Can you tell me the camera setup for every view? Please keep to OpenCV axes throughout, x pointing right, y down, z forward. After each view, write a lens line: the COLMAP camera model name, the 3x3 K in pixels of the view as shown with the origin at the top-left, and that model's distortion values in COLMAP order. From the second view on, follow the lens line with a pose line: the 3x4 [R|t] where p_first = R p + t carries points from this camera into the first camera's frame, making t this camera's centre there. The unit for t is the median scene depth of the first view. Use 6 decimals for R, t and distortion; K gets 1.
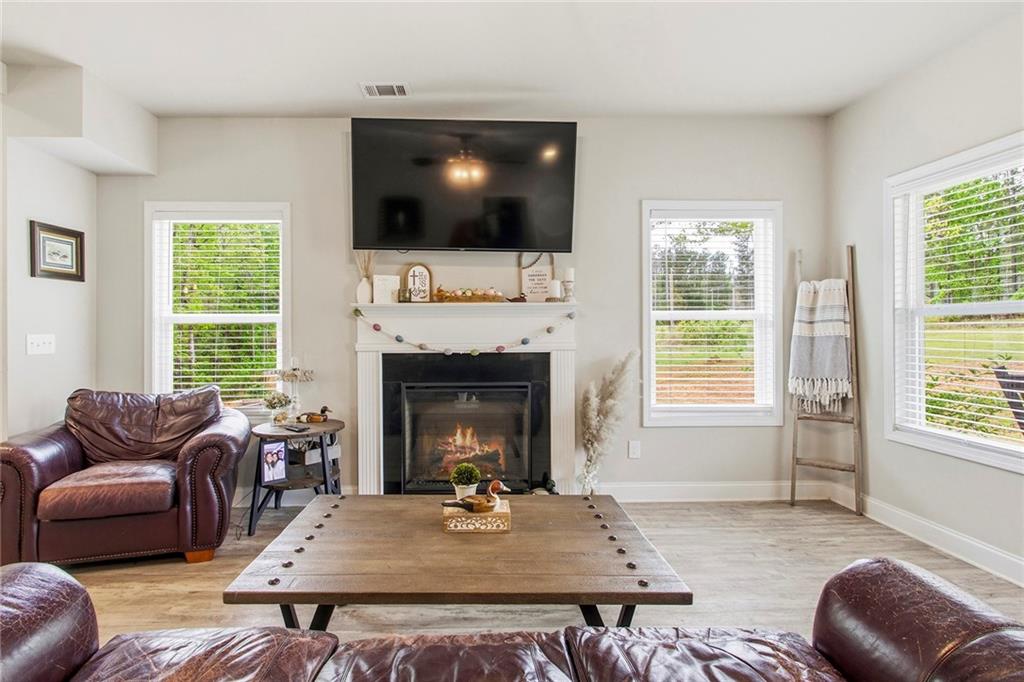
lens RADIAL K [[532.1, 0, 508.4], [0, 532.1, 333.9], [0, 0, 1]] dist [-0.012349, 0.001286]
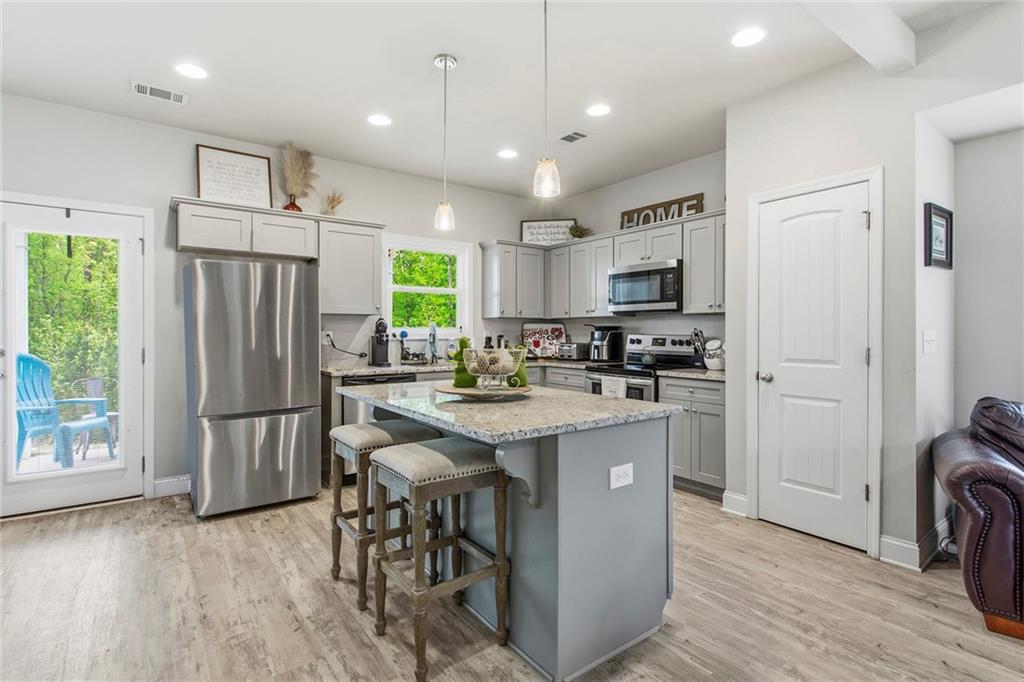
lens RADIAL K [[497.5, 0, 515.3], [0, 497.5, 333.2], [0, 0, 1]] dist [-0.004008, 0.001472]
pose [[0.577724, 0.006465, -0.816207, -0.527970], [-0.002367, 0.999978, 0.006245, 0.000668], [0.816229, -0.001677, 0.577726, -0.039692]]
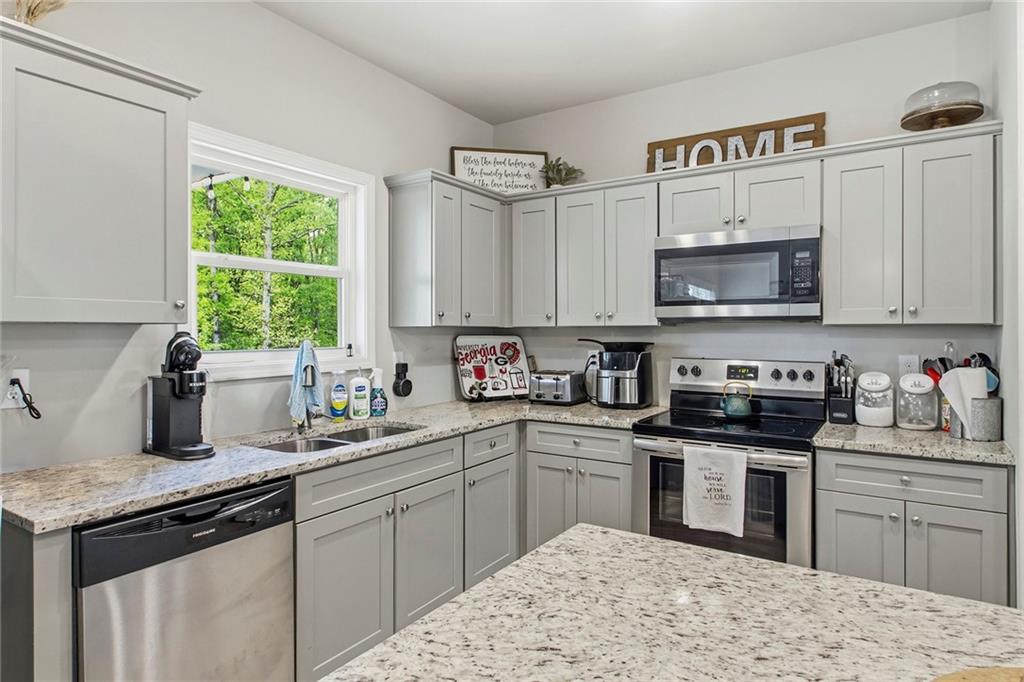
lens RADIAL K [[577.7, 0, 510.2], [0, 577.7, 332.5], [0, 0, 1]] dist [0.003773, 0.000460]
pose [[0.828582, 0.004769, -0.559847, -1.127192], [-0.001427, 0.999978, 0.006405, -0.030655], [0.559866, -0.004508, 0.828571, 0.108912]]
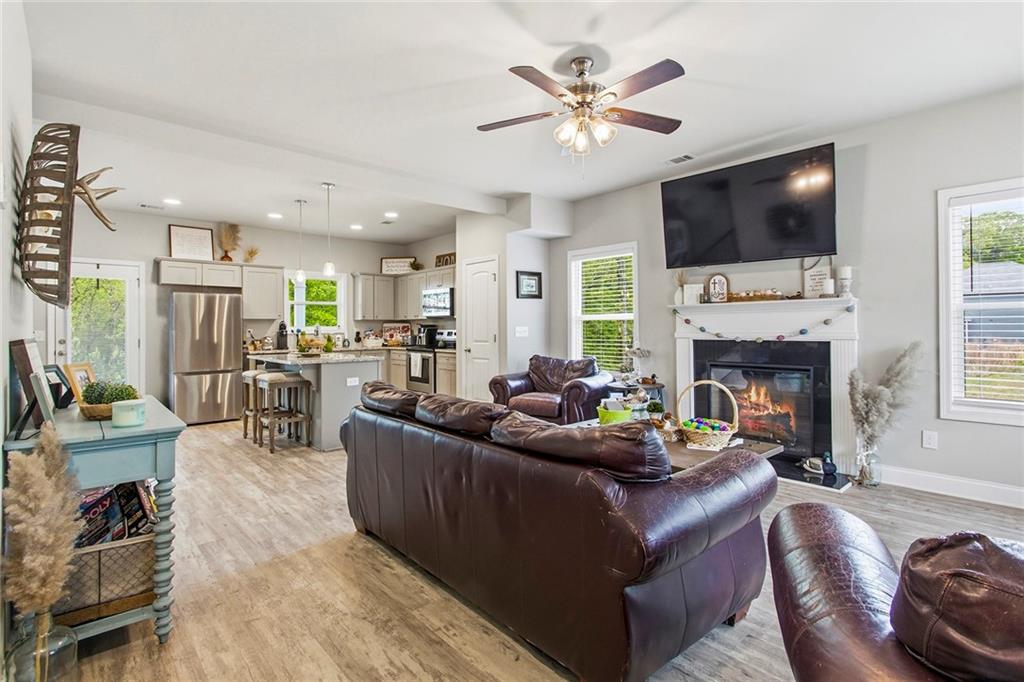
lens RADIAL K [[497.5, 0, 524.4], [0, 497.5, 325.2], [0, 0, 1]] dist [-0.004008, 0.001472]
pose [[0.661639, -0.005060, -0.749806, 0.461200], [0.004012, 0.999987, -0.003208, 0.000516], [0.749812, -0.000885, 0.661650, -0.208563]]
